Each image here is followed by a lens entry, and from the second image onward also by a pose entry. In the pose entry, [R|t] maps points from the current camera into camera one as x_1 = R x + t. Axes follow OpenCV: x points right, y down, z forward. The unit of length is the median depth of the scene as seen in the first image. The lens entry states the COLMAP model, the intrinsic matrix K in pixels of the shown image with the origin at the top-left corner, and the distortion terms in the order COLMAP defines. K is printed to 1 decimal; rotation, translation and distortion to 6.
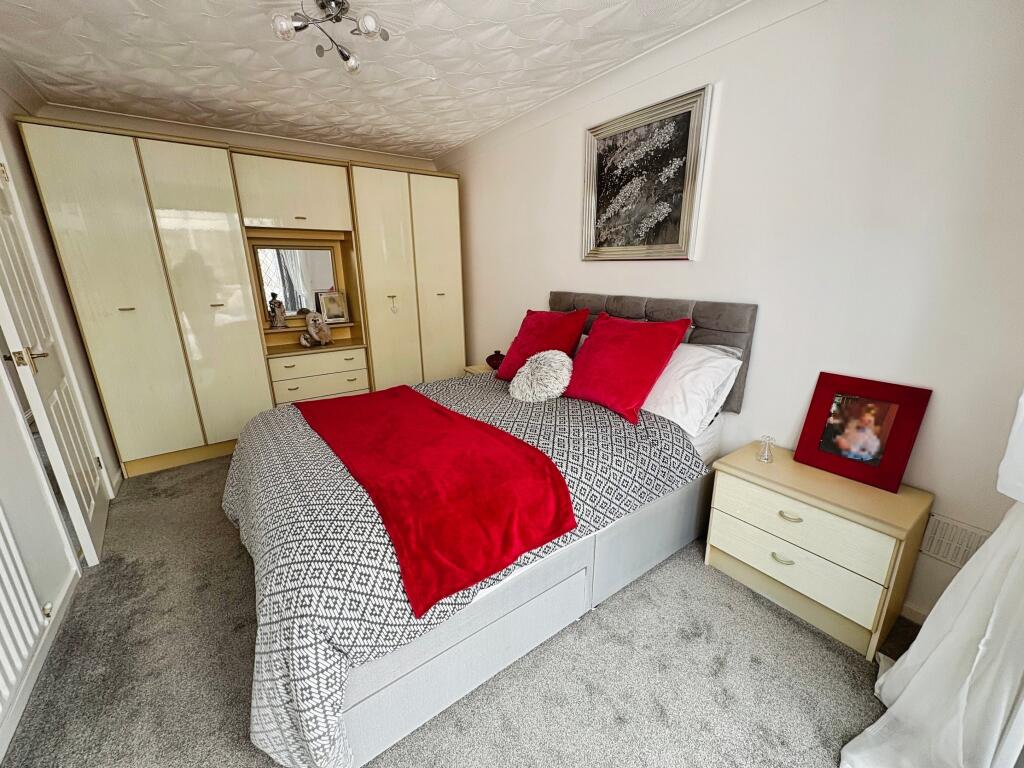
lens RADIAL K [[405.6, 0, 512.0], [0, 405.6, 384.0], [0, 0, 1]] dist [0.001896, 0.000046]
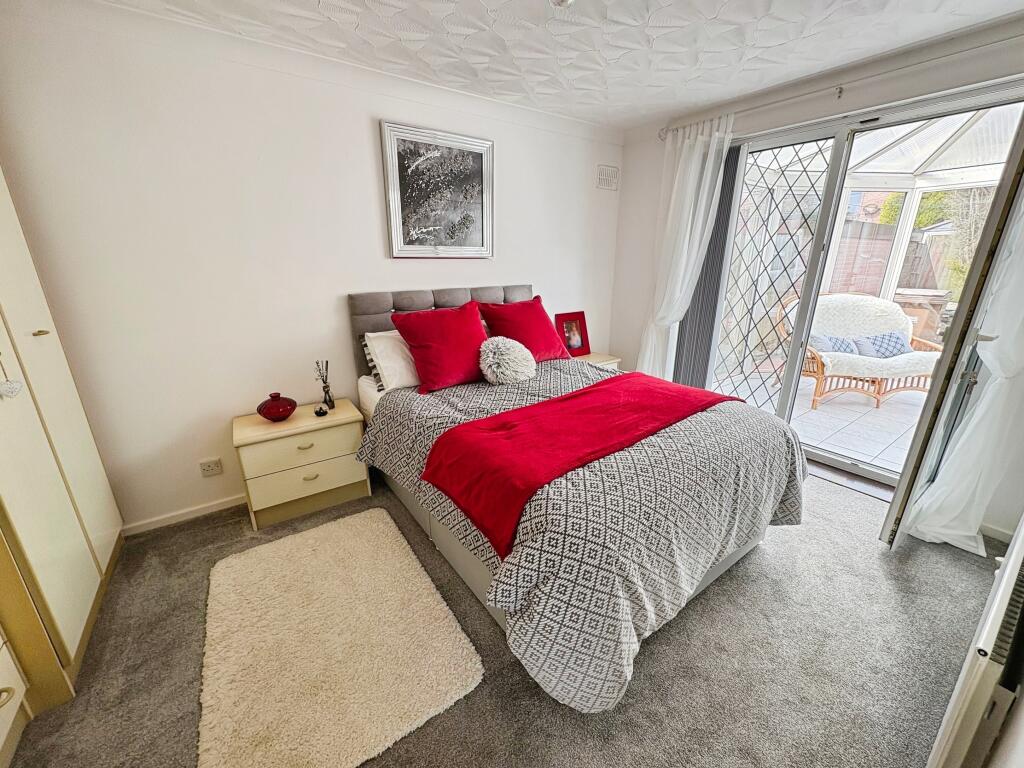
lens RADIAL K [[405.6, 0, 512.0], [0, 405.6, 384.0], [0, 0, 1]] dist [0.001896, 0.000046]
pose [[0.010078, -0.289888, 0.957007, -0.957967], [0.281841, 0.919078, 0.275431, -0.245134], [-0.959408, 0.266948, 0.090964, 0.823479]]
